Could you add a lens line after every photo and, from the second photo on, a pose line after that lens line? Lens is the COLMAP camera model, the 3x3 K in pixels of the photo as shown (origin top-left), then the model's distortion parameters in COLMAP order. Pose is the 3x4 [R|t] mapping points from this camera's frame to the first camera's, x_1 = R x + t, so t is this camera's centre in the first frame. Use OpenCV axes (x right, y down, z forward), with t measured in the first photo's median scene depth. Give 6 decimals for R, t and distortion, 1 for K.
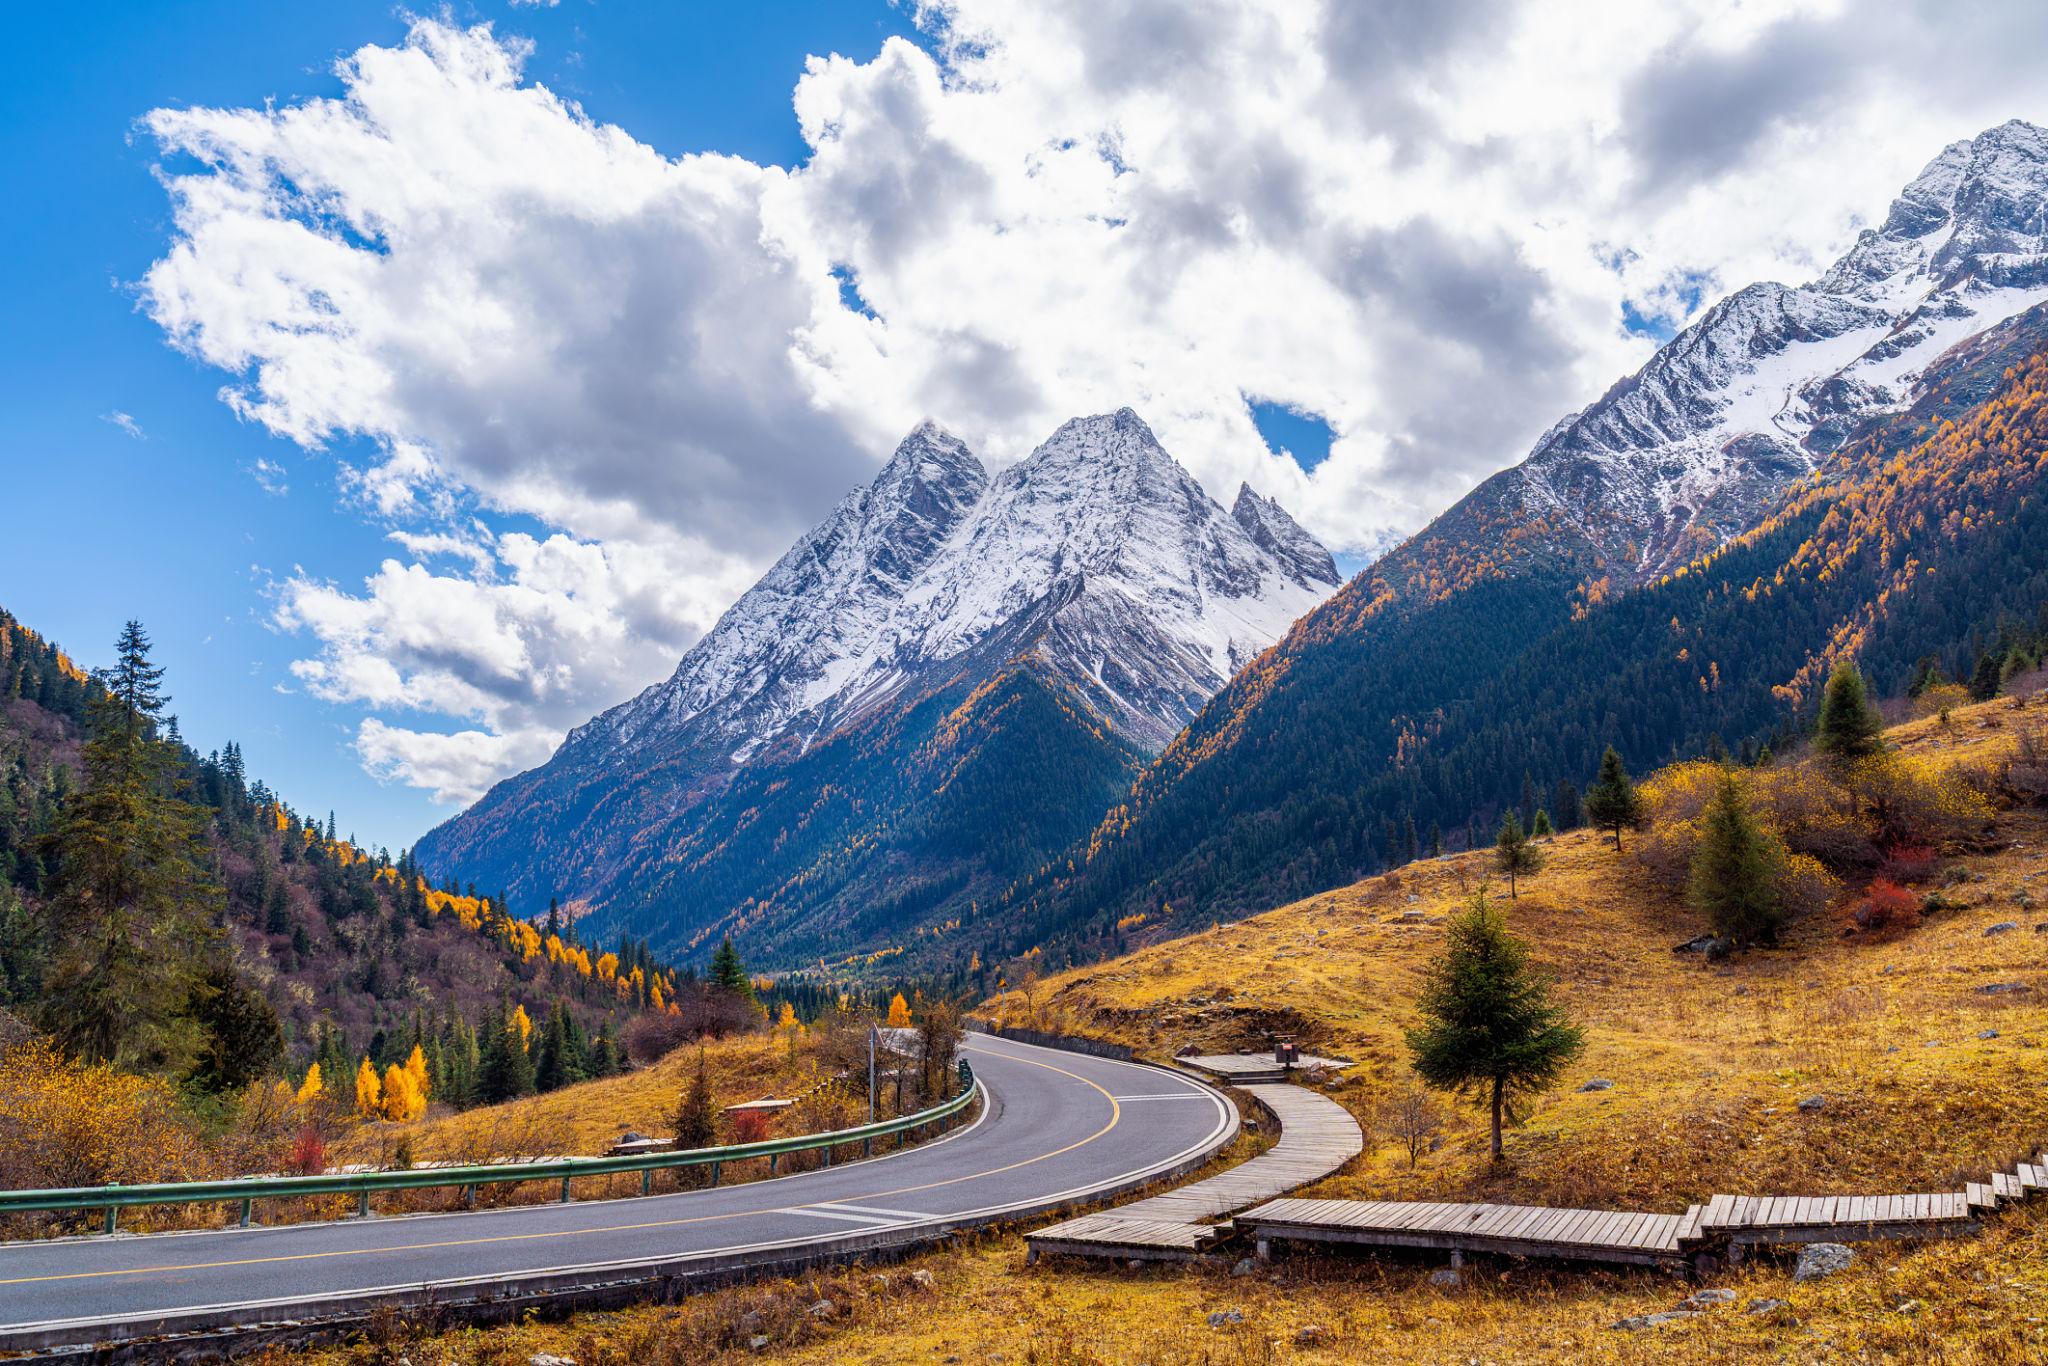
lens RADIAL K [[1565.2, 0, 1022.9], [0, 1565.2, 685.3], [0, 0, 1]] dist [0.002018, 0.002136]
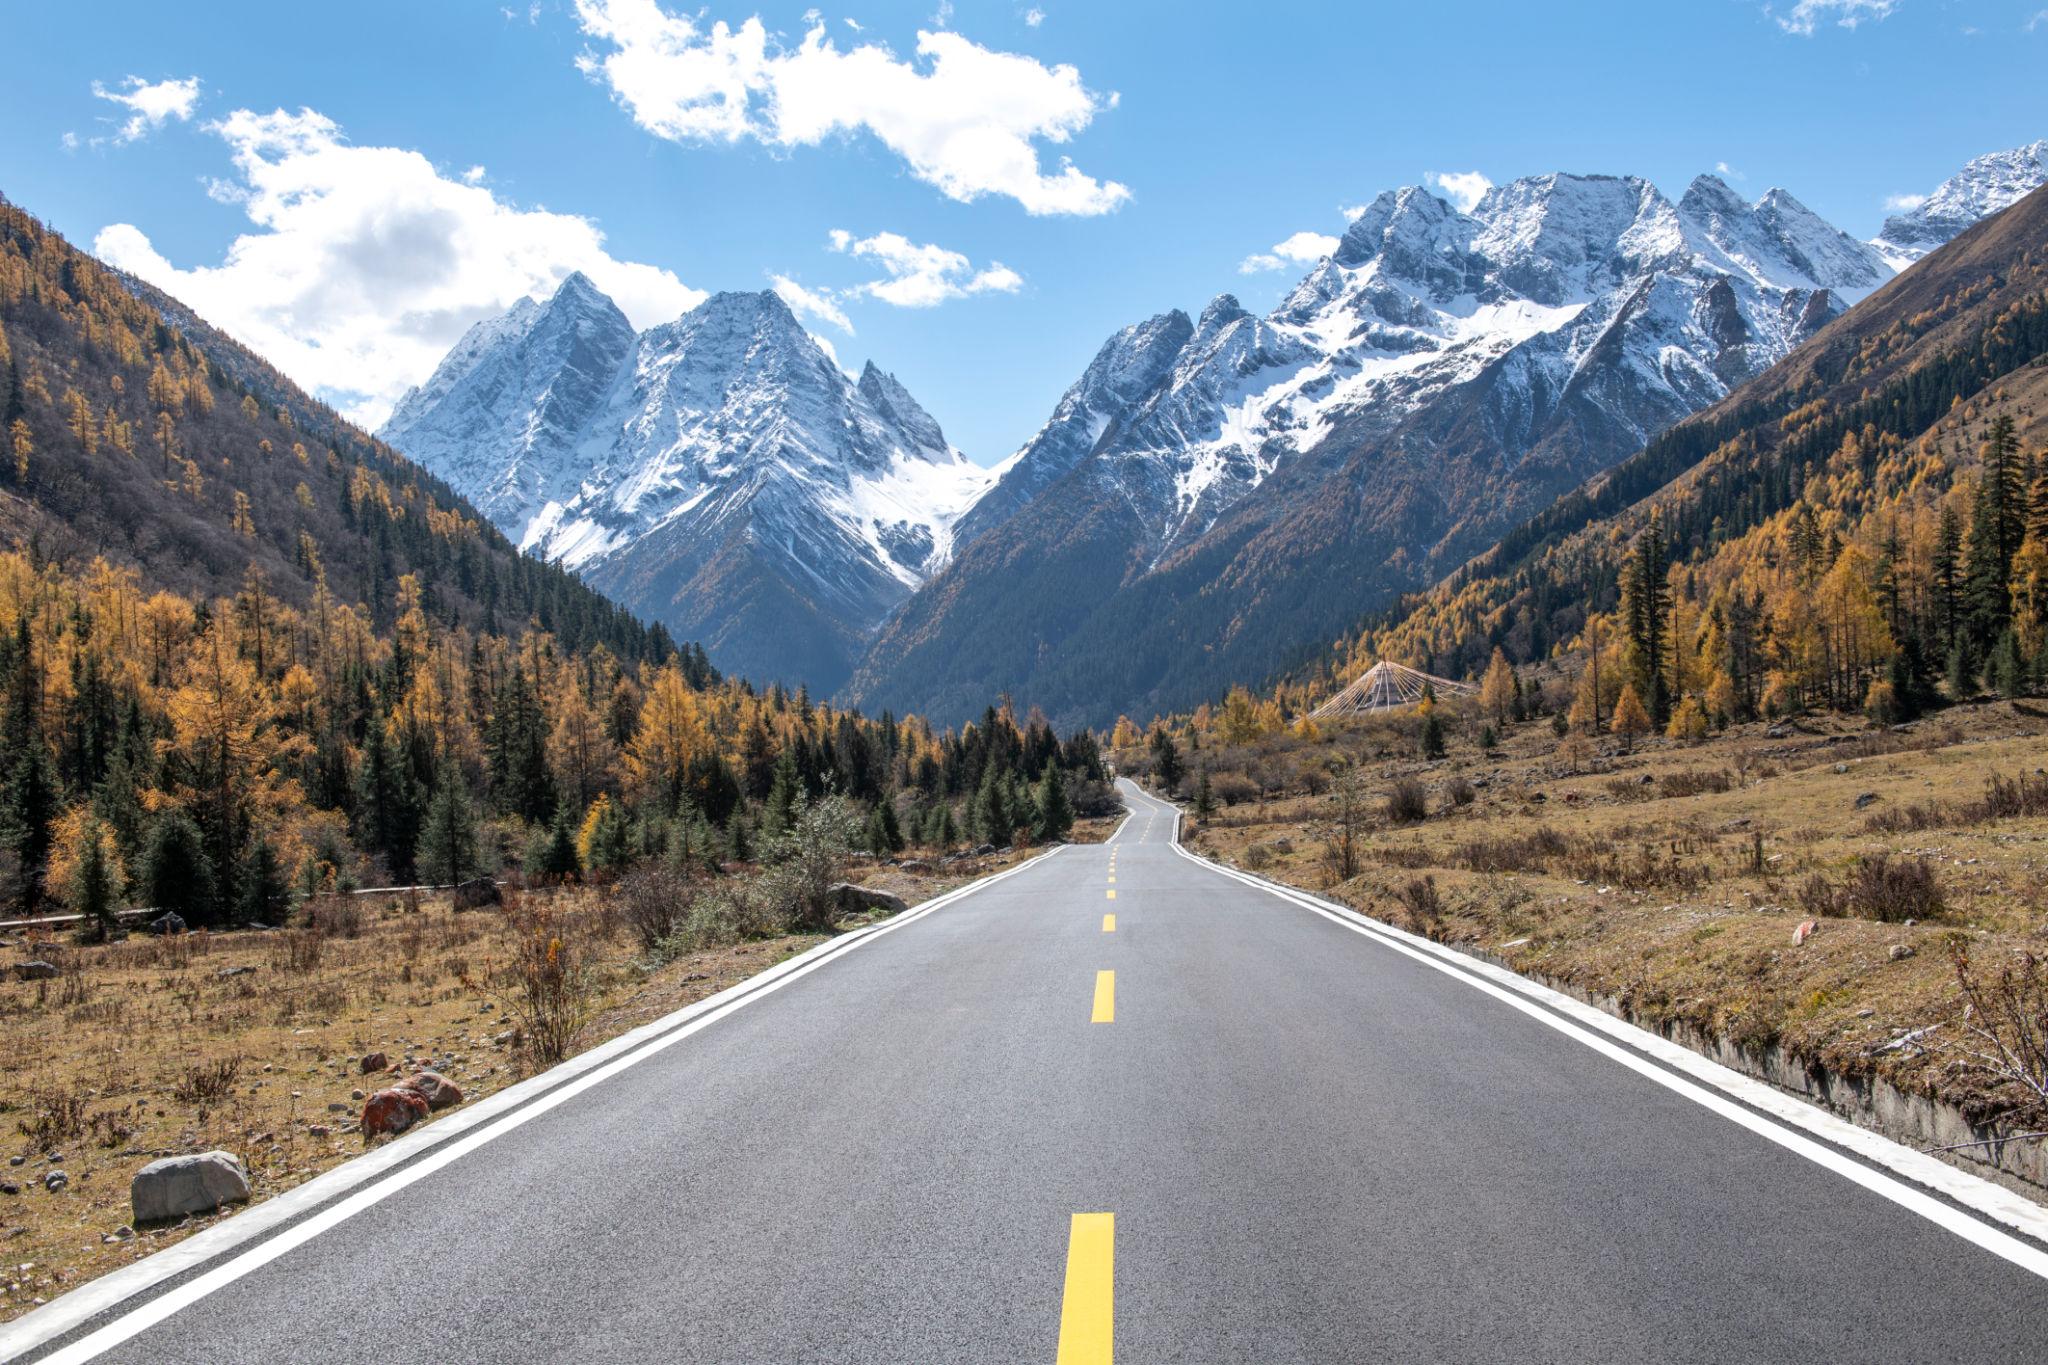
lens RADIAL K [[1565.2, 0, 1023.7], [0, 1565.2, 682.4], [0, 0, 1]] dist [0.002018, 0.002136]
pose [[0.961763, -0.006312, 0.273810, -0.086504], [-0.028972, 0.991781, 0.124626, -0.045357], [-0.272346, -0.127793, 0.953675, -0.236444]]
